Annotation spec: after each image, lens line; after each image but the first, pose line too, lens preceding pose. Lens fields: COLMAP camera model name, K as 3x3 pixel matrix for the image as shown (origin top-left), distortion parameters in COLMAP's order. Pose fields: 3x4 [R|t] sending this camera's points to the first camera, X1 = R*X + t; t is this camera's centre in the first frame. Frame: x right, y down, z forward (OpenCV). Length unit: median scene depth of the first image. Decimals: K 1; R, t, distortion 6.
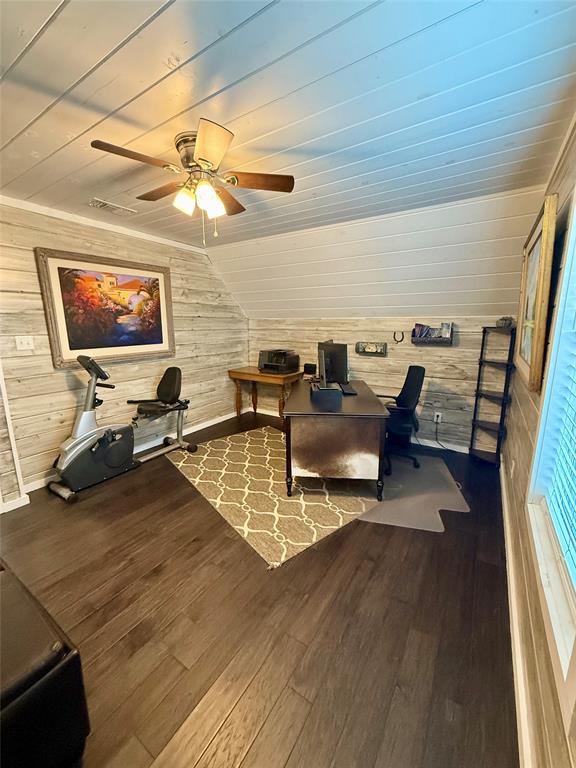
lens RADIAL K [[304.8, 0, 289.7], [0, 304.8, 382.6], [0, 0, 1]] dist [0.000070, 0.000036]
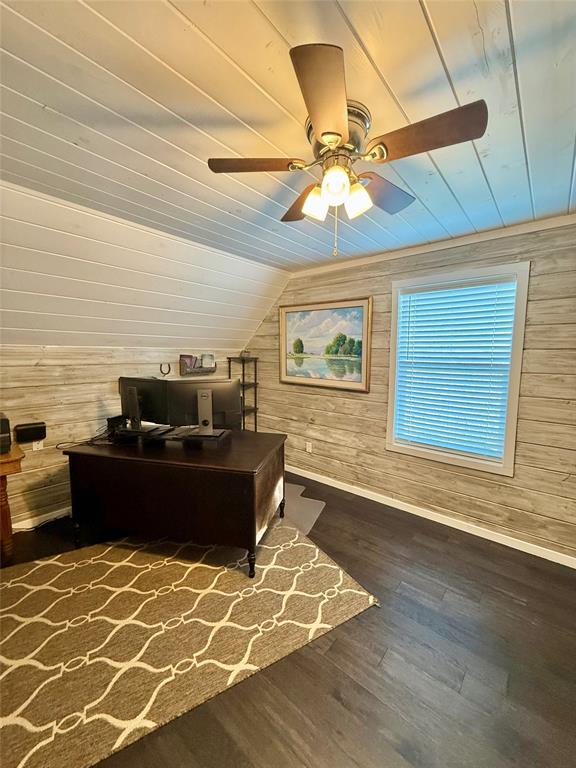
lens RADIAL K [[304.8, 0, 289.7], [0, 304.8, 382.6], [0, 0, 1]] dist [0.000070, 0.000036]
pose [[0.145738, -0.095785, 0.984675, -0.664549], [0.181050, 0.981076, 0.068639, -0.139936], [-0.972616, 0.168272, 0.160322, 0.660904]]
